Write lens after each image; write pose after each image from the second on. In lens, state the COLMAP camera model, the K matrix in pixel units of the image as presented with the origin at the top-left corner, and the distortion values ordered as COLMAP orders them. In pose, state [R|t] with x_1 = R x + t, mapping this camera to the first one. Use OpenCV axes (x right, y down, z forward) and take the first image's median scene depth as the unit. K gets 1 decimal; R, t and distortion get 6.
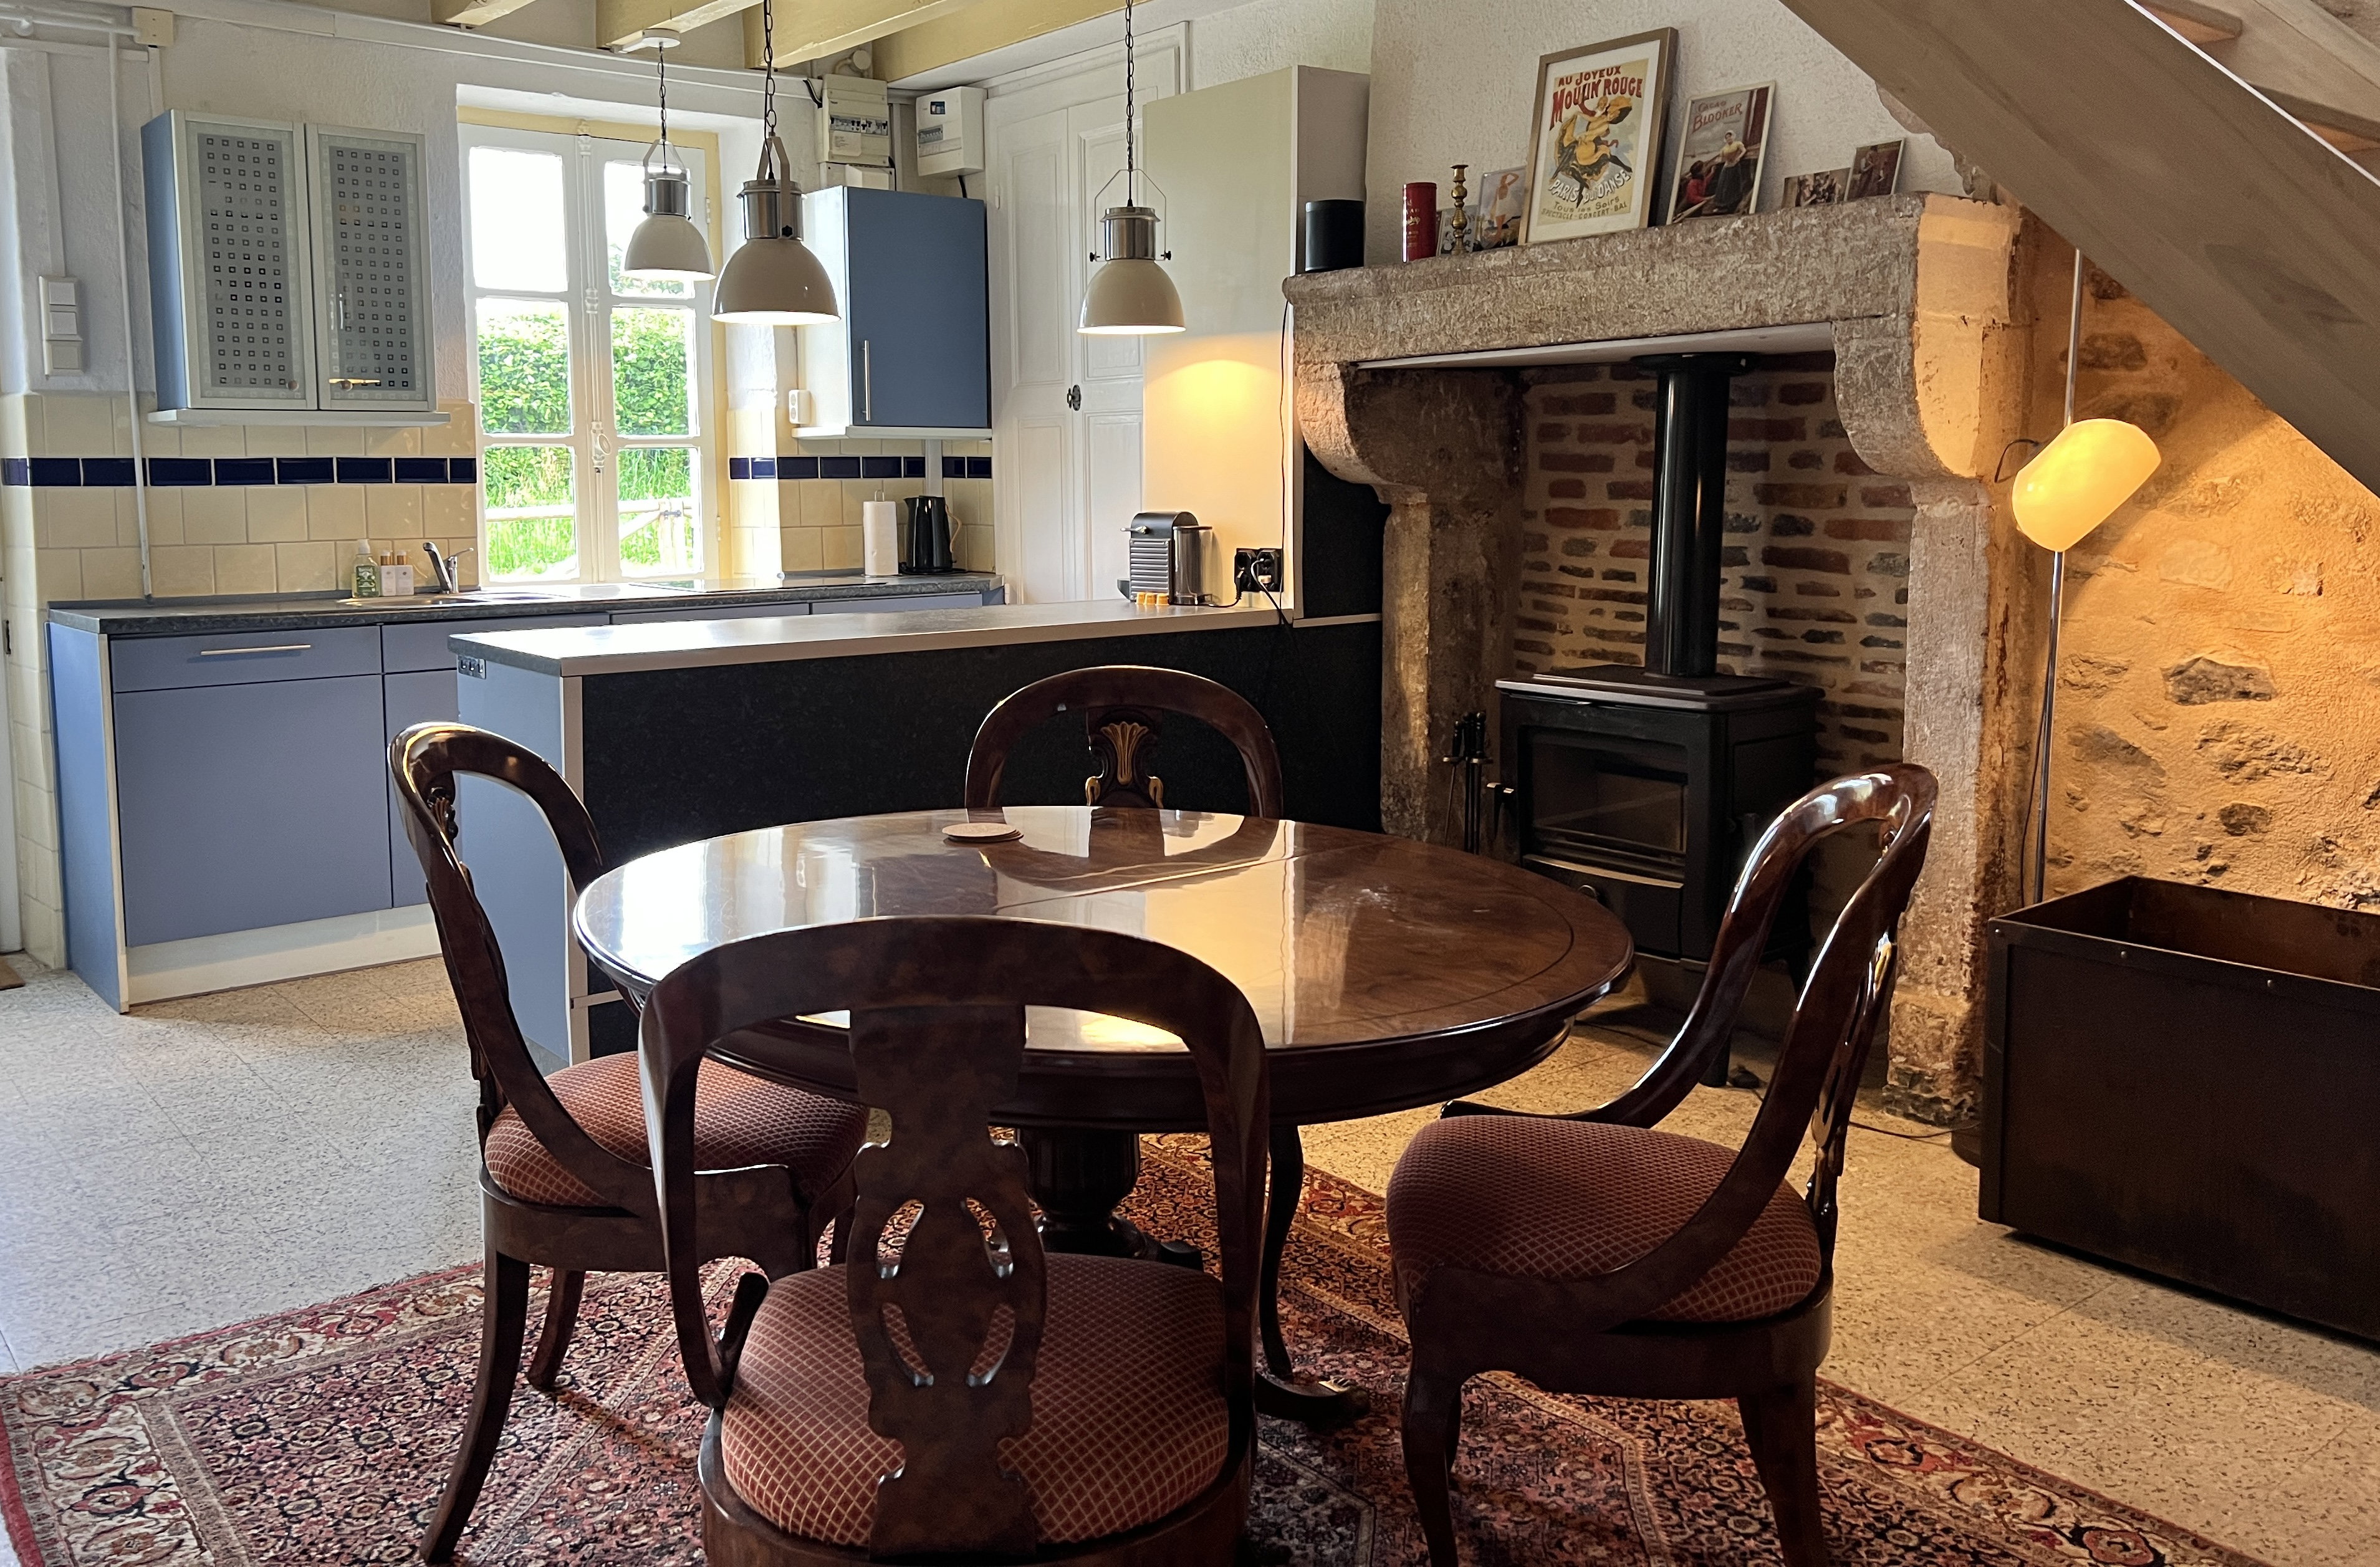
lens RADIAL K [[1842.0, 0, 1188.4], [0, 1842.0, 782.0], [0, 0, 1]] dist [-0.006147, -0.001387]
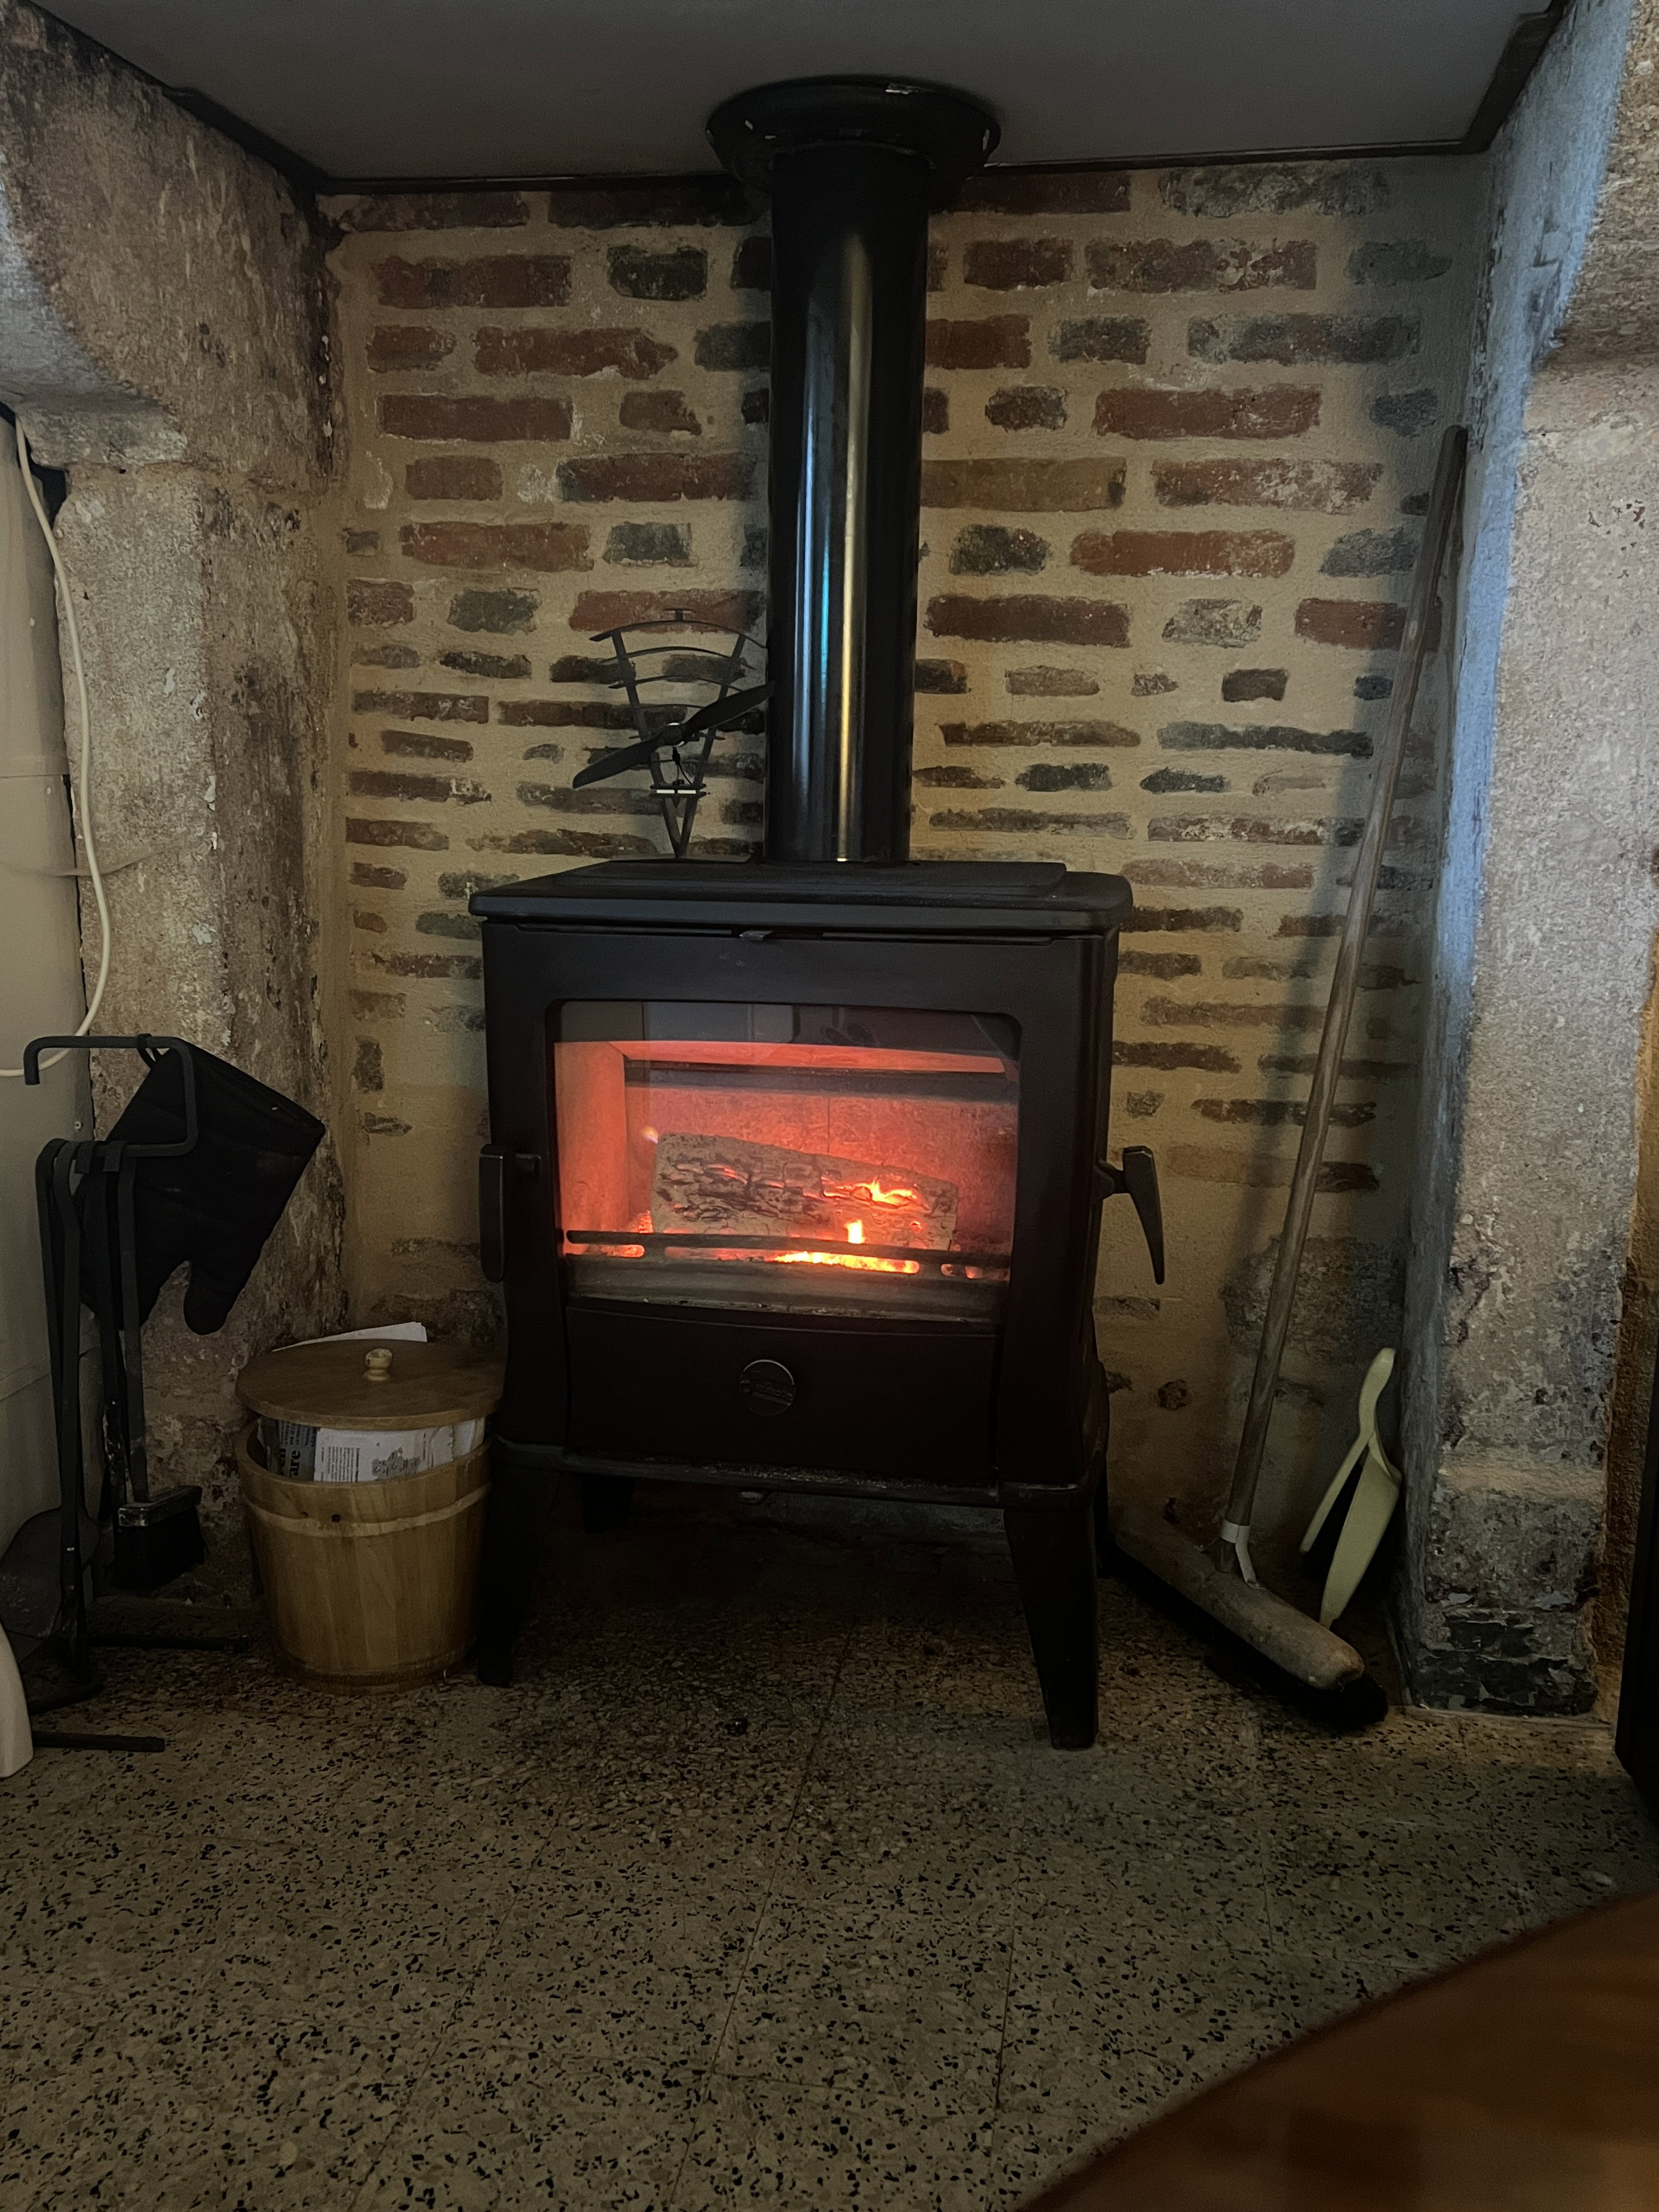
lens RADIAL K [[1830.5, 0, 825.2], [0, 1830.5, 1123.2], [0, 0, 1]] dist [0.037328, -0.009980]
pose [[0.756766, -0.126277, 0.641373, -0.038980], [0.098530, 0.991989, 0.079052, -0.028247], [-0.646218, 0.003371, 0.763145, 0.605677]]
